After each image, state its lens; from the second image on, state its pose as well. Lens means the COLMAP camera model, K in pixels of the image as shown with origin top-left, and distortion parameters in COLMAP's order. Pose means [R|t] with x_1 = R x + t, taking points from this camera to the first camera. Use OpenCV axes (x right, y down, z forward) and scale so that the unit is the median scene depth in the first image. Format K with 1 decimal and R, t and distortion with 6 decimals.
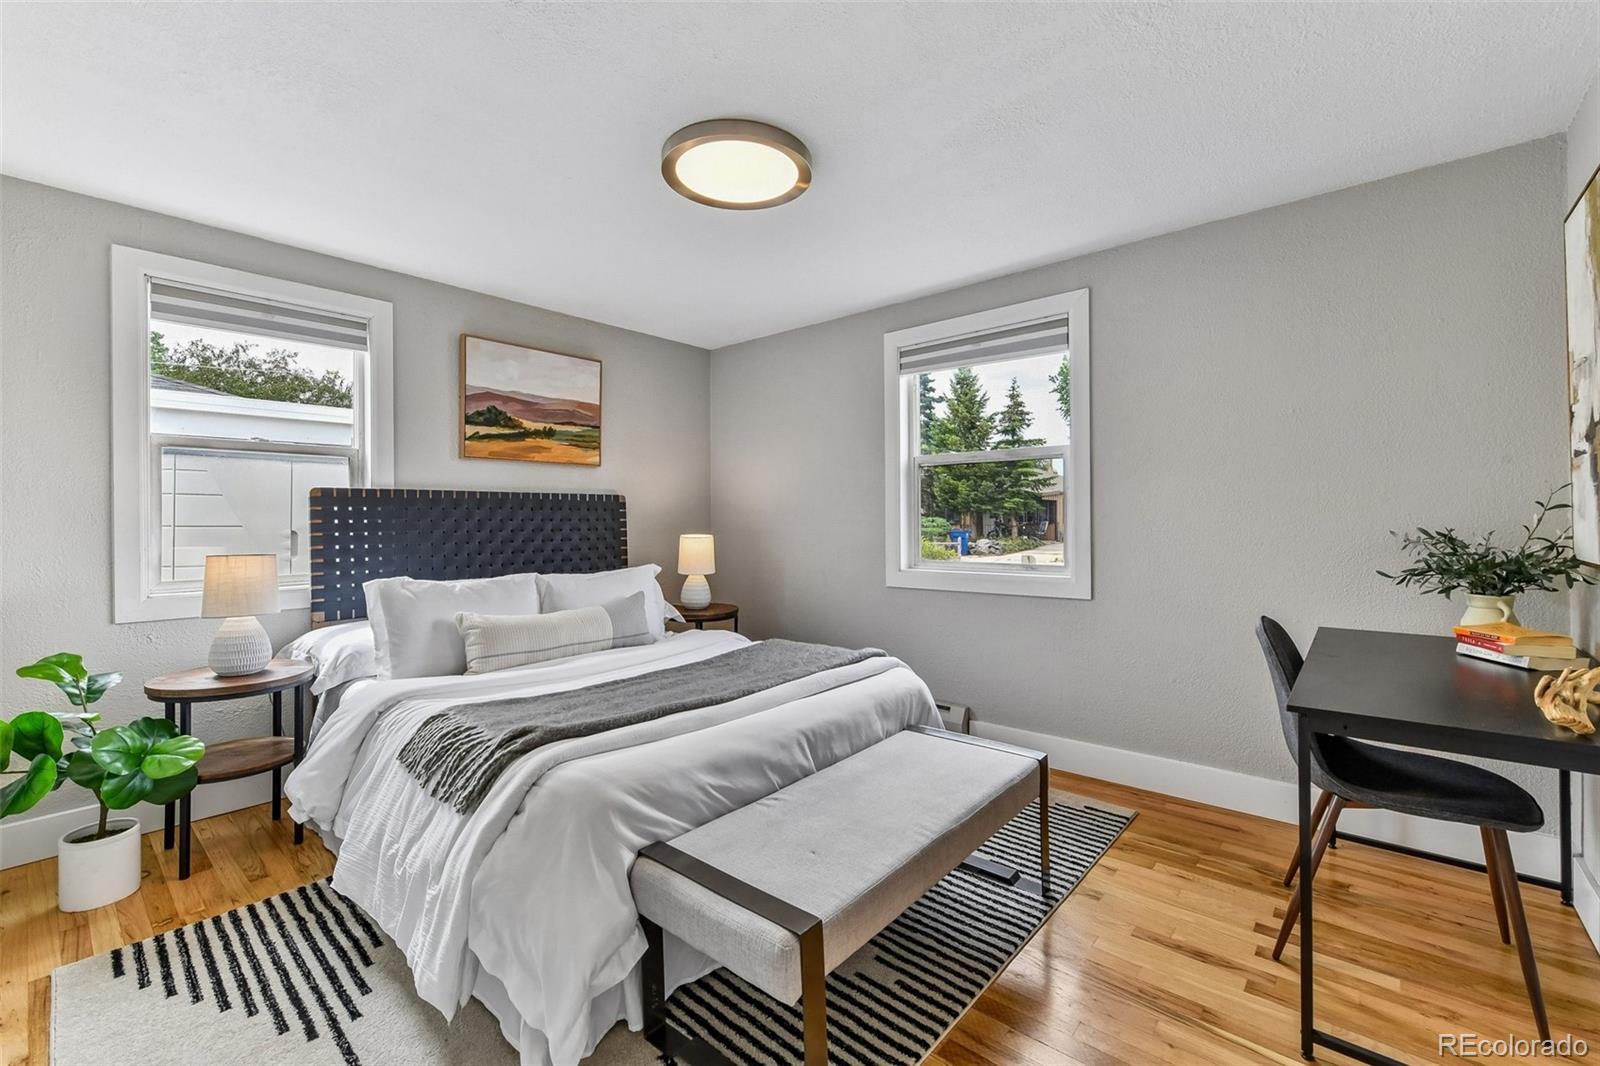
lens RADIAL K [[655.3, 0, 802.5], [0, 655.3, 521.6], [0, 0, 1]] dist [0.002246, -0.001083]
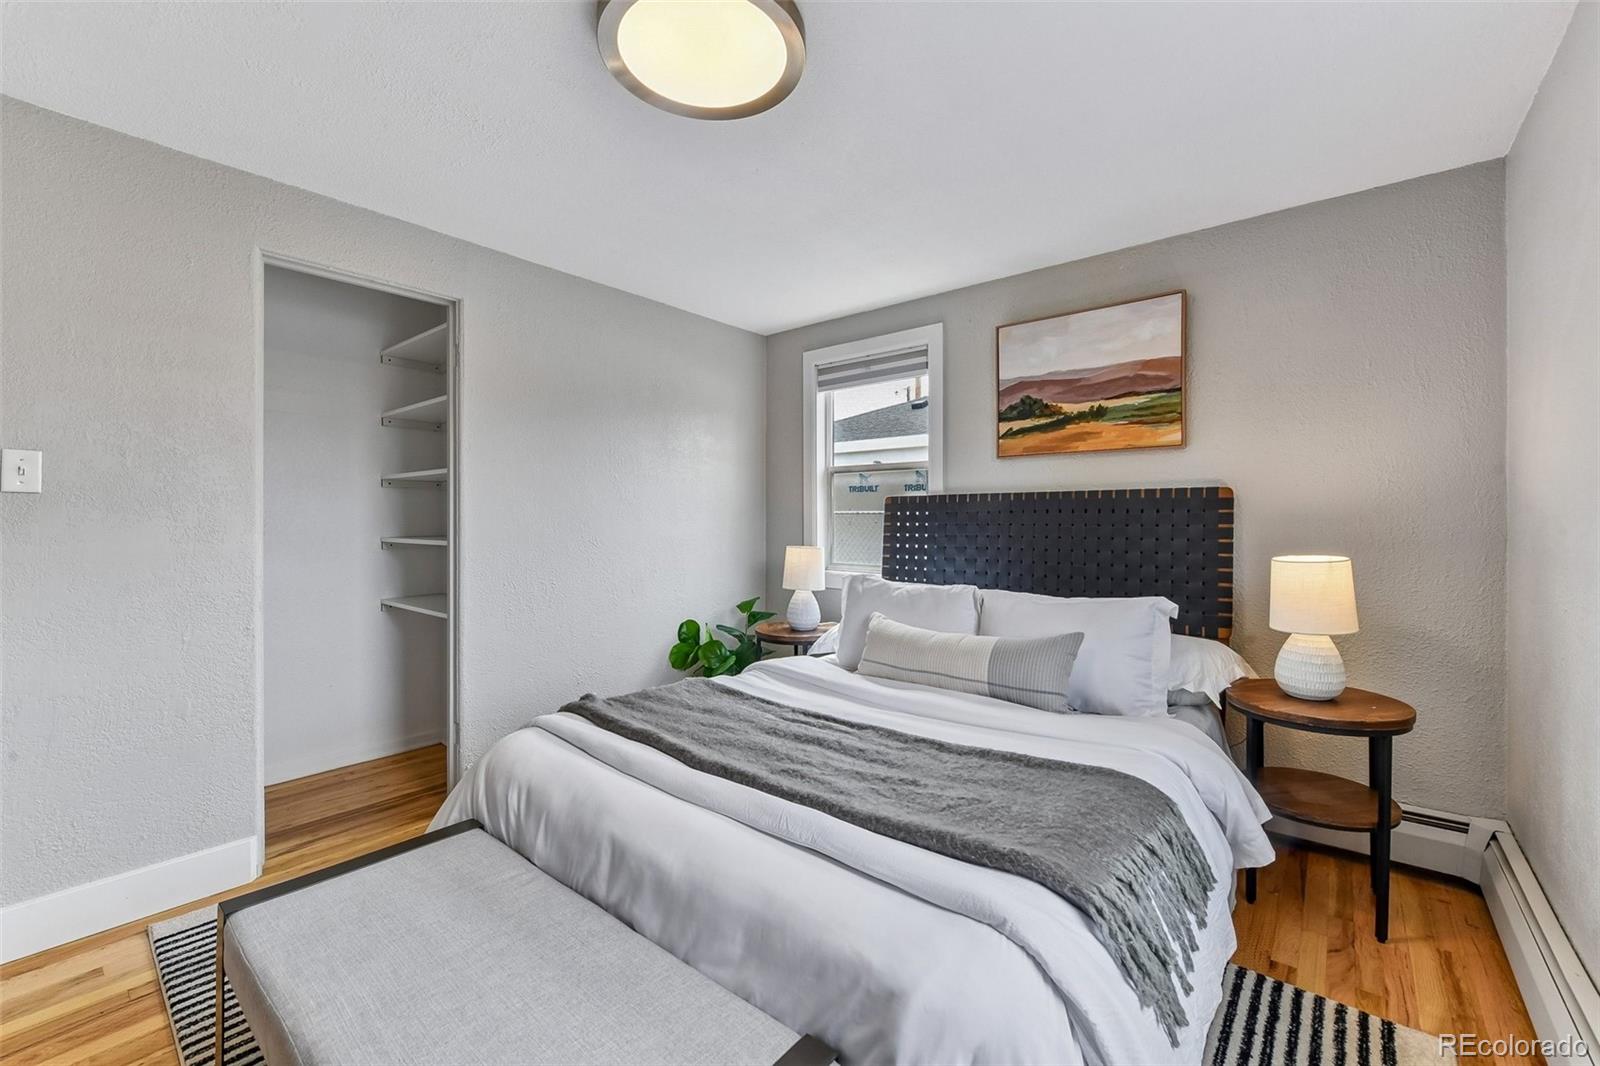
lens RADIAL K [[655.3, 0, 799.4], [0, 655.3, 526.5], [0, 0, 1]] dist [0.002246, -0.001083]
pose [[0.042079, 0.015441, -0.998995, 0.402570], [-0.003576, 0.999876, 0.015304, -0.011599], [0.999108, 0.002929, 0.042129, 0.649273]]
